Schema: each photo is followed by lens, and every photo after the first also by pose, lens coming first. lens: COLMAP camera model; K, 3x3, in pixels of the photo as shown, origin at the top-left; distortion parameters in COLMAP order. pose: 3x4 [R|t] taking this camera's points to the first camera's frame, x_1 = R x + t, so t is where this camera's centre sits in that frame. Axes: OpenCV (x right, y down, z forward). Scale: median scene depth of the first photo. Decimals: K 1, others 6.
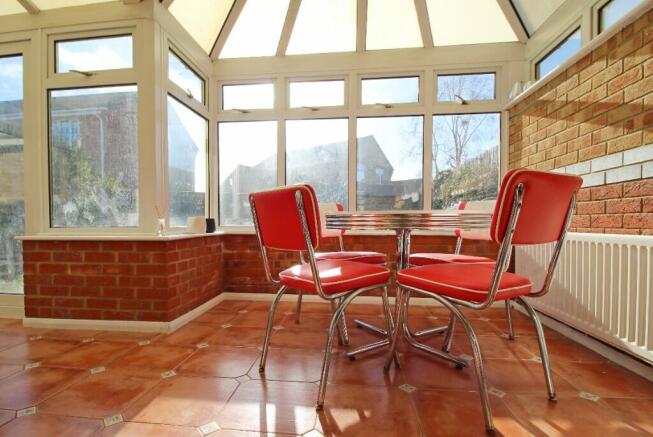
lens RADIAL K [[330.6, 0, 311.5], [0, 330.6, 230.1], [0, 0, 1]] dist [-0.000583, -0.011531]
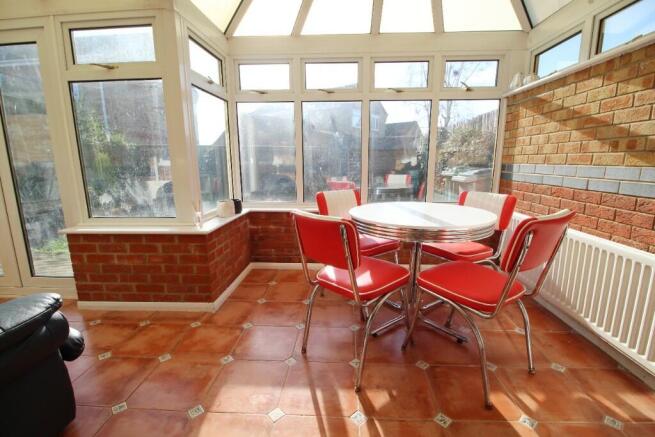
lens RADIAL K [[302.9, 0, 330.6], [0, 302.9, 219.4], [0, 0, 1]] dist [-0.000201, -0.011305]
pose [[0.997575, -0.016701, 0.067569, -0.085621], [0.005391, 0.986410, 0.164213, -0.174330], [-0.069394, -0.163451, 0.984108, -0.021798]]
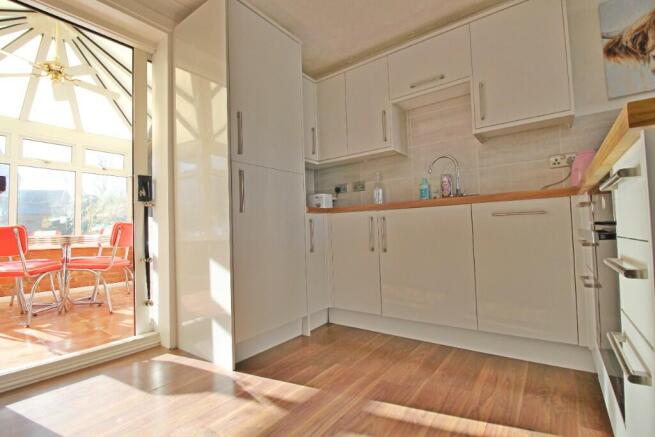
lens RADIAL K [[302.9, 0, 330.6], [0, 302.9, 219.4], [0, 0, 1]] dist [-0.000201, -0.011305]
pose [[0.491843, 0.021314, 0.870423, -0.419924], [0.047945, 0.997521, -0.051518, 0.014483], [-0.869363, 0.067071, 0.489601, -1.021870]]
